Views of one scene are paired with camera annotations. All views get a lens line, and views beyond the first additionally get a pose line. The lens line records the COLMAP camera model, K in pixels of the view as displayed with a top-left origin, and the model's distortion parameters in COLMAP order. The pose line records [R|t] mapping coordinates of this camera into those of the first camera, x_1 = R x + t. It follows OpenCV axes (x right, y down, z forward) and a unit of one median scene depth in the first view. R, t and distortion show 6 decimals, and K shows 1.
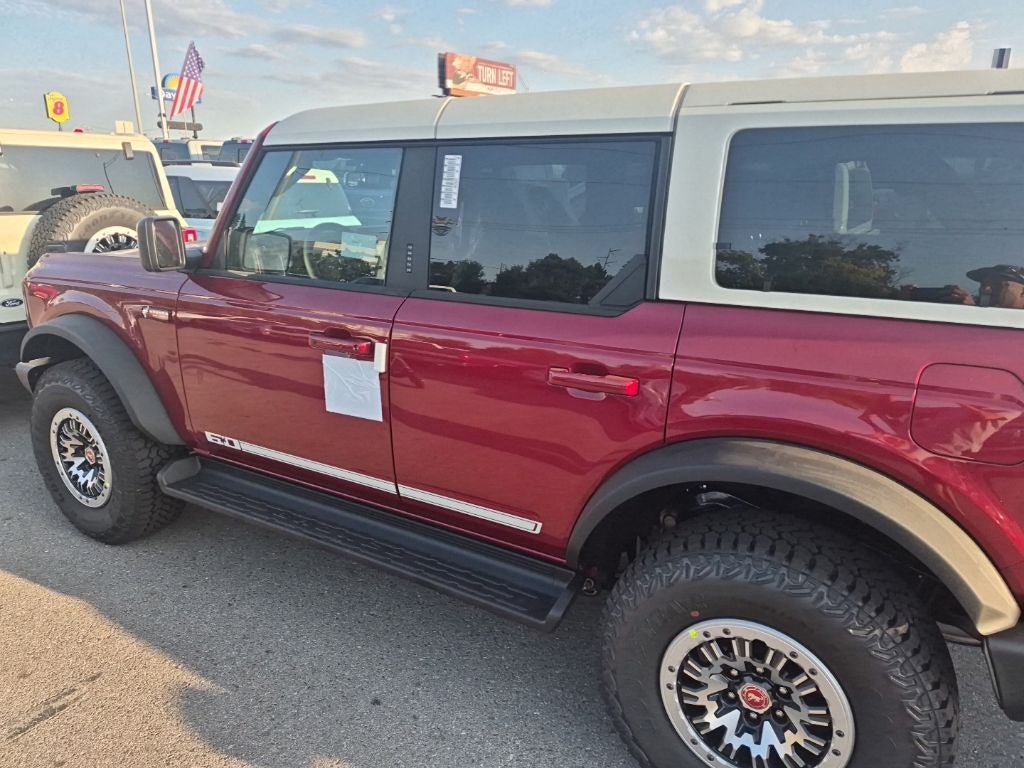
lens RADIAL K [[689.9, 0, 512.0], [0, 689.9, 384.0], [0, 0, 1]] dist [0.069826, -0.070998]
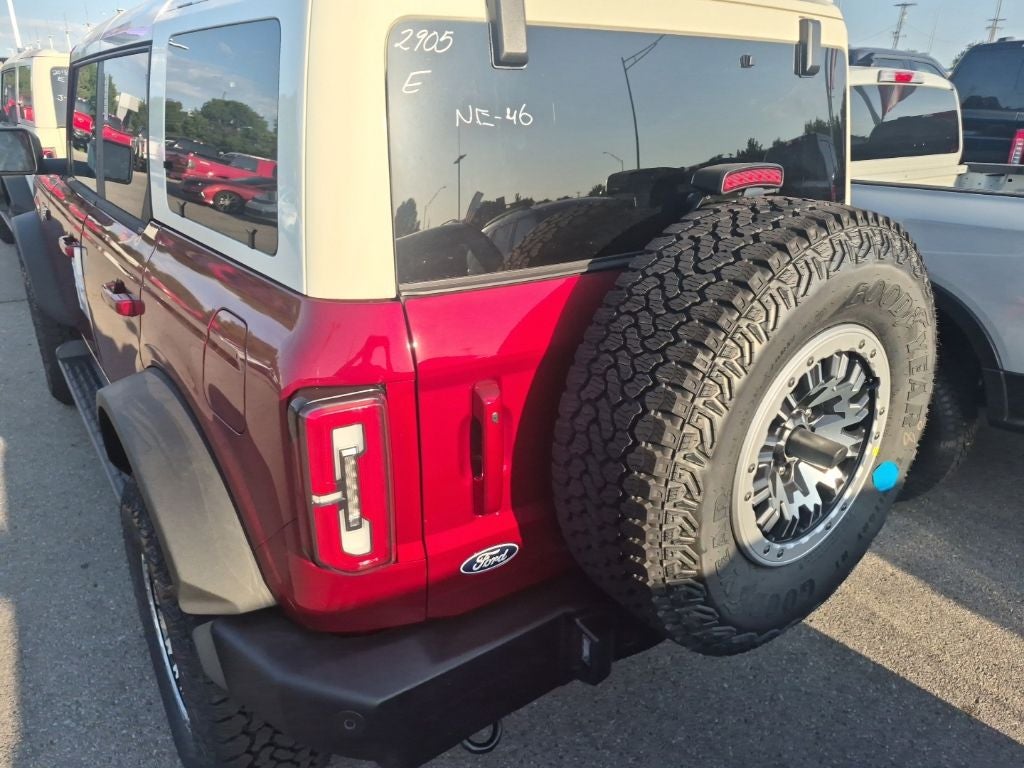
lens RADIAL K [[690.3, 0, 525.7], [0, 690.3, 368.4], [0, 0, 1]] dist [0.081910, -0.075731]
pose [[0.927556, 0.134593, -0.348605, 0.764771], [-0.106919, 0.989472, 0.097539, -0.048995], [0.358063, -0.053201, 0.932181, 0.185942]]
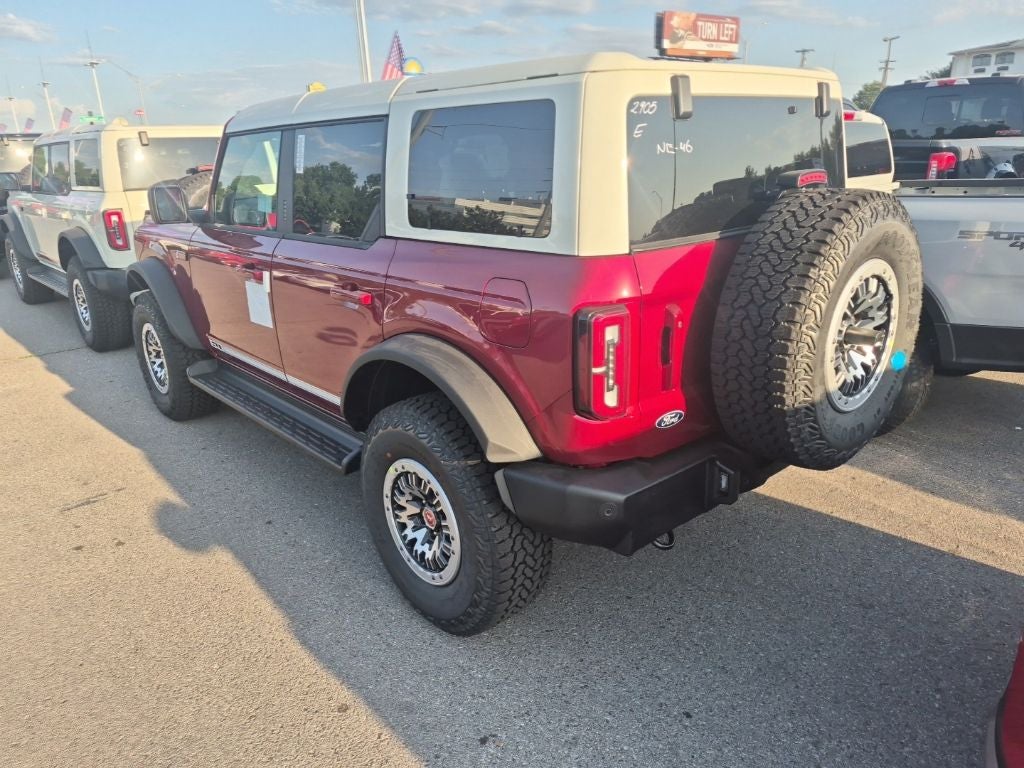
lens RADIAL K [[689.9, 0, 512.0], [0, 689.9, 384.0], [0, 0, 1]] dist [0.069826, -0.070998]
pose [[0.954366, 0.056403, -0.293264, 0.638046], [-0.043912, 0.997832, 0.049011, 0.069977], [0.295393, -0.033897, 0.954774, -0.201292]]
